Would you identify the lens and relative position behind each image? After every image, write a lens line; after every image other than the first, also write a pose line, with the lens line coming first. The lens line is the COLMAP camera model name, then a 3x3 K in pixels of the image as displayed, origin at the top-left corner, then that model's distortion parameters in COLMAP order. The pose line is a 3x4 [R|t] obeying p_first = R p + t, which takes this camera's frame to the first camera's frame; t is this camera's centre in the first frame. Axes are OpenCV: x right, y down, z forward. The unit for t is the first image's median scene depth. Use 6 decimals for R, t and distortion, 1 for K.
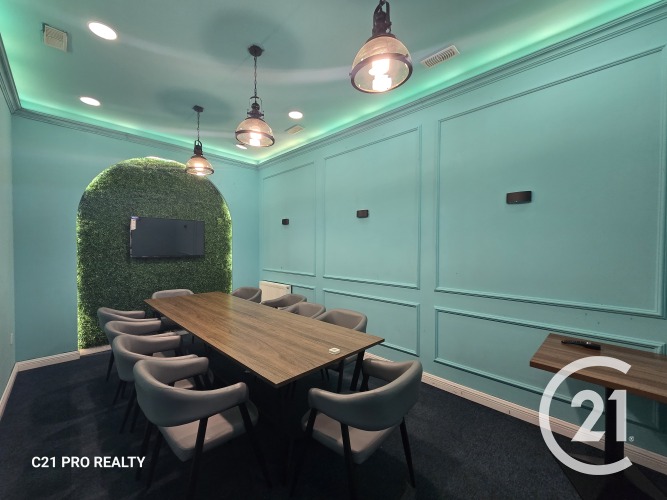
lens RADIAL K [[275.3, 0, 333.5], [0, 275.3, 250.0], [0, 0, 1]] dist [-0.000038, -0.004527]
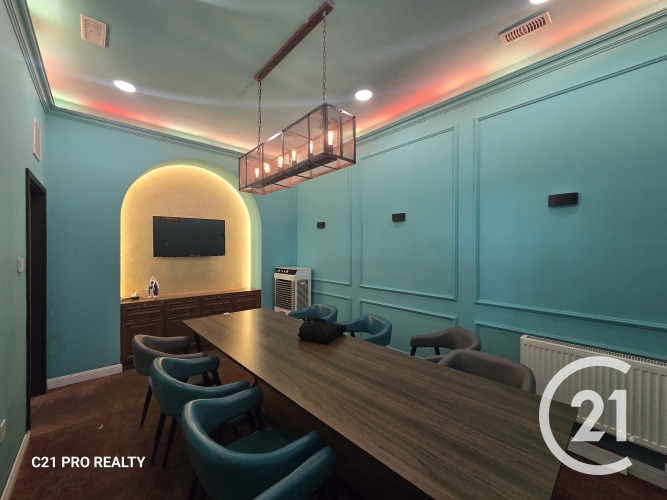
lens RADIAL K [[265.8, 0, 321.4], [0, 265.8, 252.9], [0, 0, 1]] dist [-0.000533, -0.000232]
pose [[0.997563, 0.016947, -0.067676, -0.106753], [-0.017678, 0.999792, -0.010211, -0.002173], [0.067489, 0.011383, 0.997655, 0.109006]]
